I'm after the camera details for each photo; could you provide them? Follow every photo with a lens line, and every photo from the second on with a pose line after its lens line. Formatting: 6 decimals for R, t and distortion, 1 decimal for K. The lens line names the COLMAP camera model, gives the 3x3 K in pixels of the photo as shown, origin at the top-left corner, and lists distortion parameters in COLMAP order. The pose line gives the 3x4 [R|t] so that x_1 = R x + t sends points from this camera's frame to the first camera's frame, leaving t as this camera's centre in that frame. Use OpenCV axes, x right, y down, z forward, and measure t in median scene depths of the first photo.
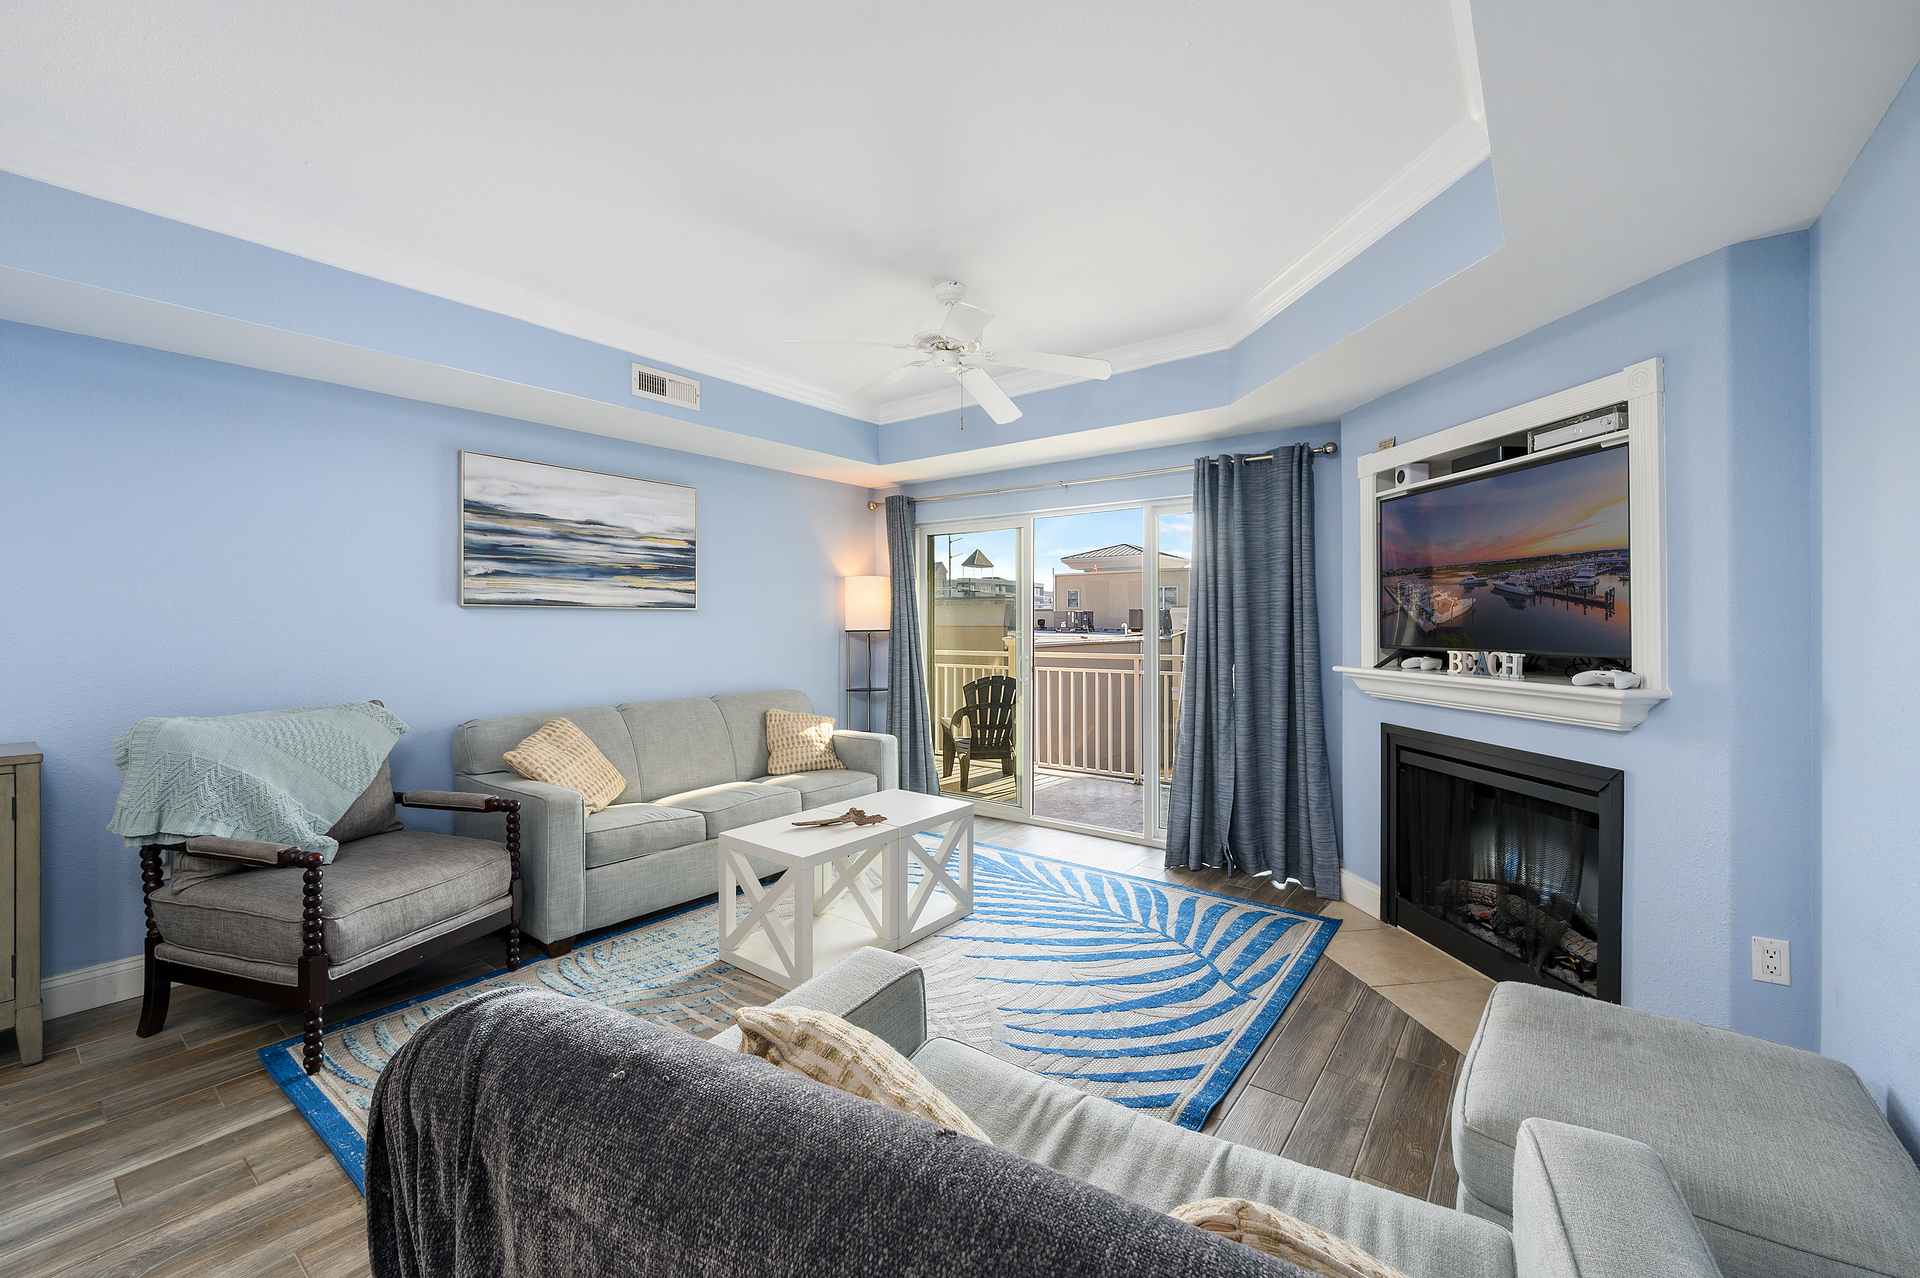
lens RADIAL K [[787.8, 0, 965.3], [0, 787.8, 628.6], [0, 0, 1]] dist [-0.001864, -0.000218]
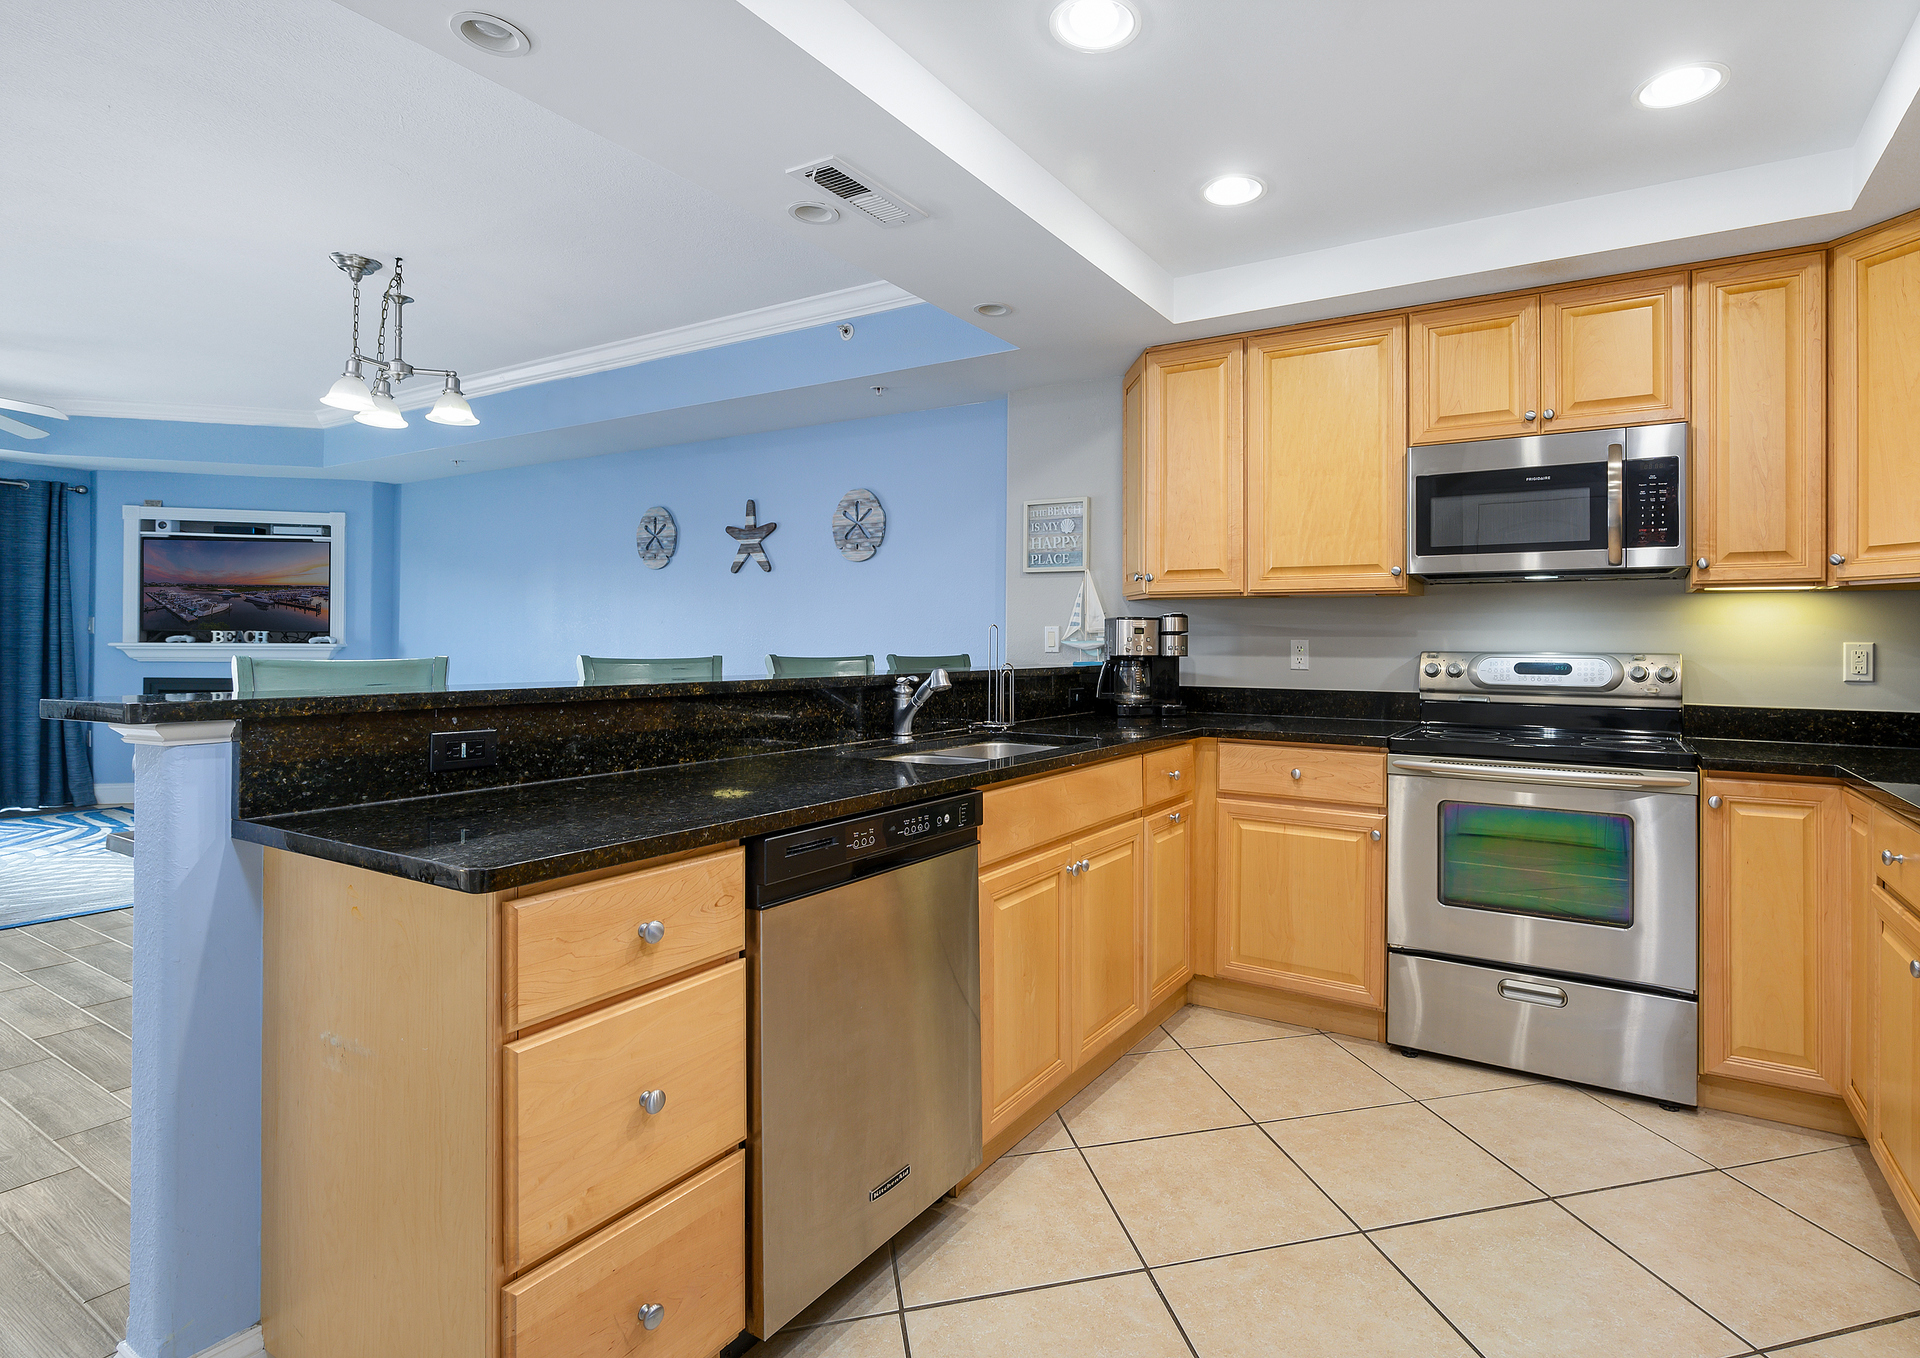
lens RADIAL K [[971.7, 0, 1020.0], [0, 971.7, 627.6], [0, 0, 1]] dist [-0.000665, -0.000300]
pose [[-0.106642, 0.022180, 0.994050, -1.857991], [0.000675, 0.999753, -0.022235, 0.072972], [-0.994297, -0.001700, -0.106630, -0.630412]]
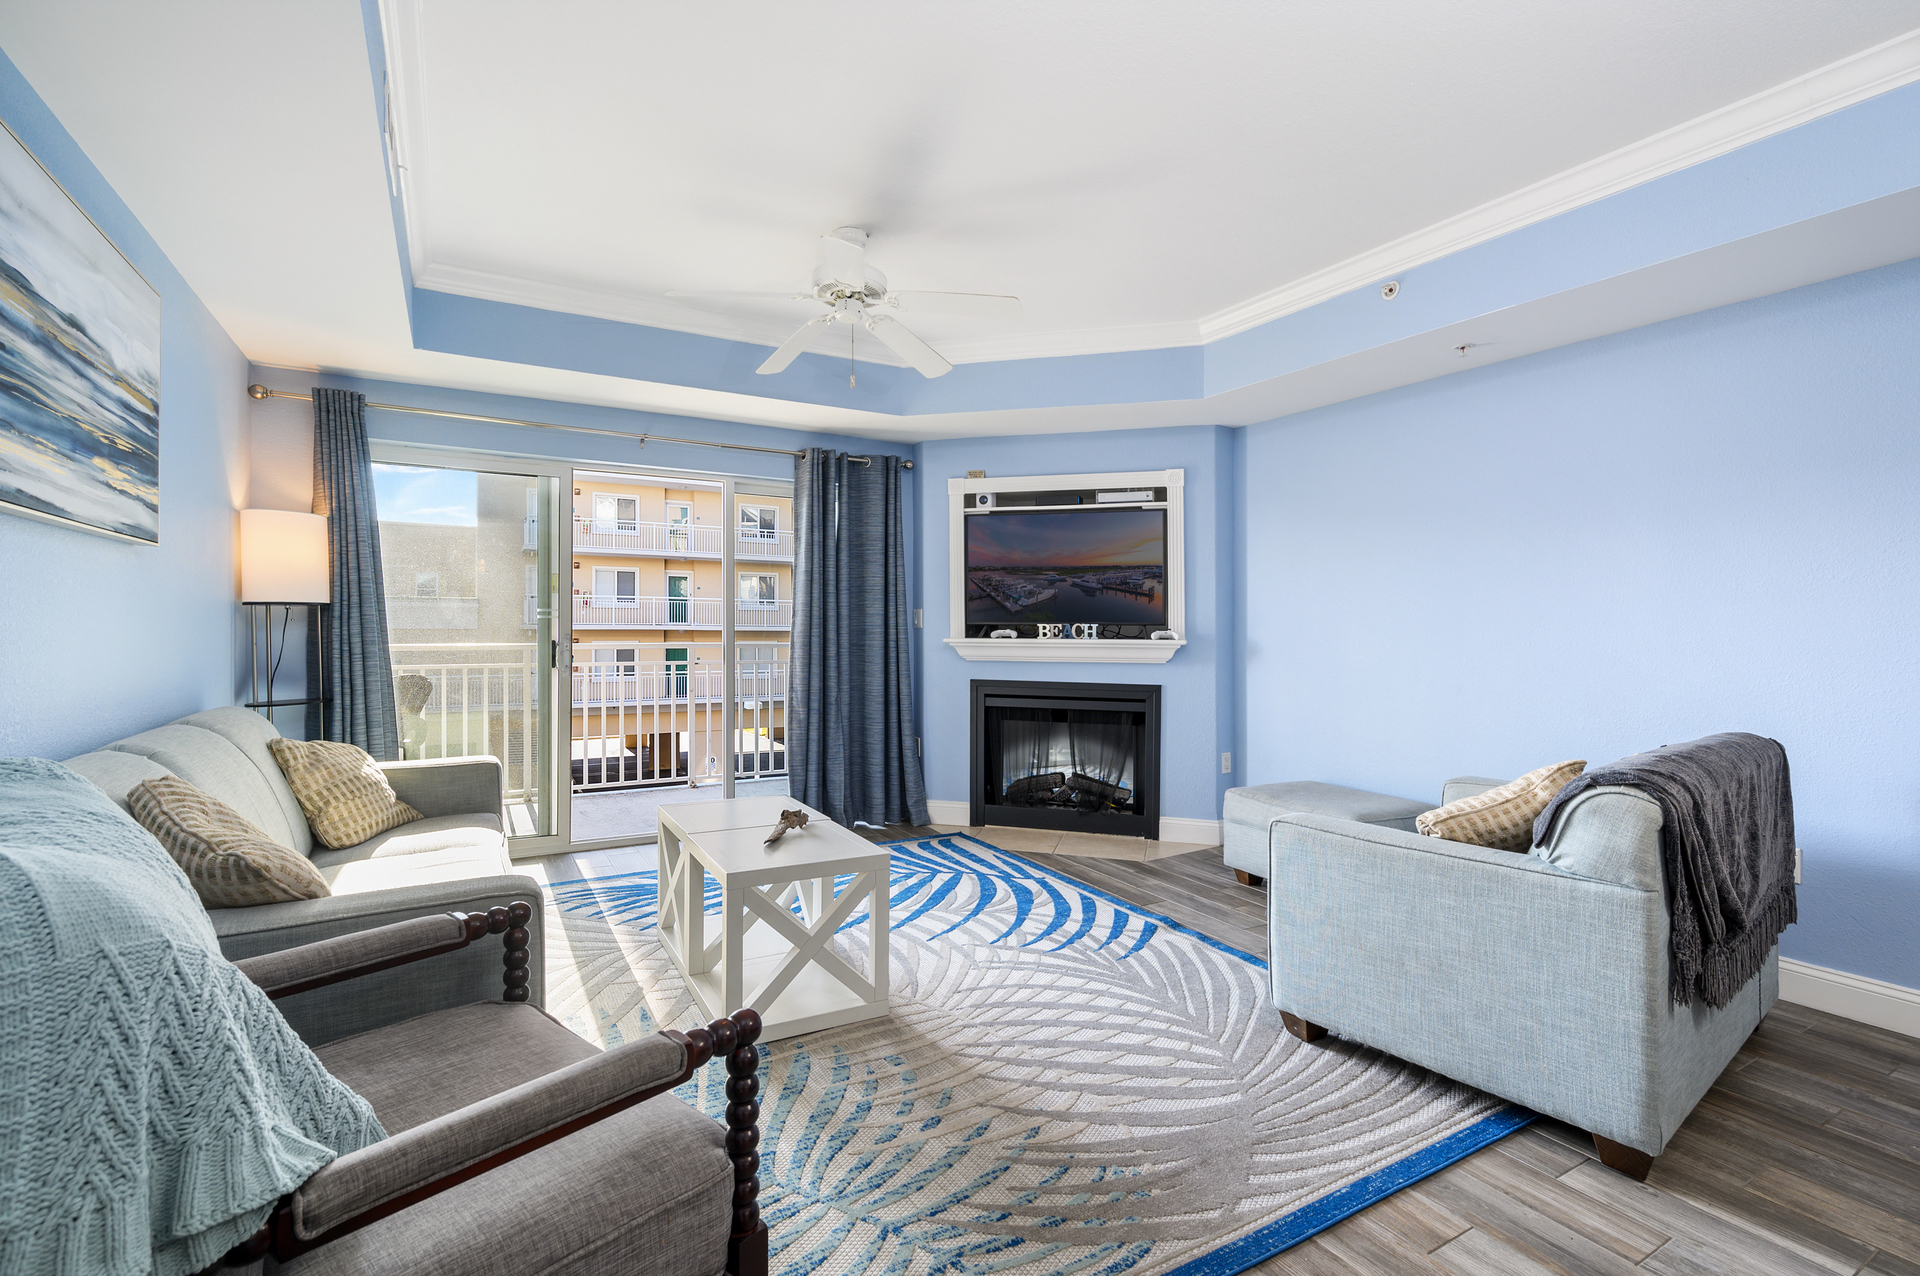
lens RADIAL K [[858.6, 0, 962.7], [0, 858.6, 621.3], [0, 0, 1]] dist [-0.001287, -0.000064]
pose [[0.386906, 0.011135, 0.922052, -0.968344], [0.000546, 0.999924, -0.012305, 0.044132], [-0.922119, 0.005264, 0.386870, 0.513162]]
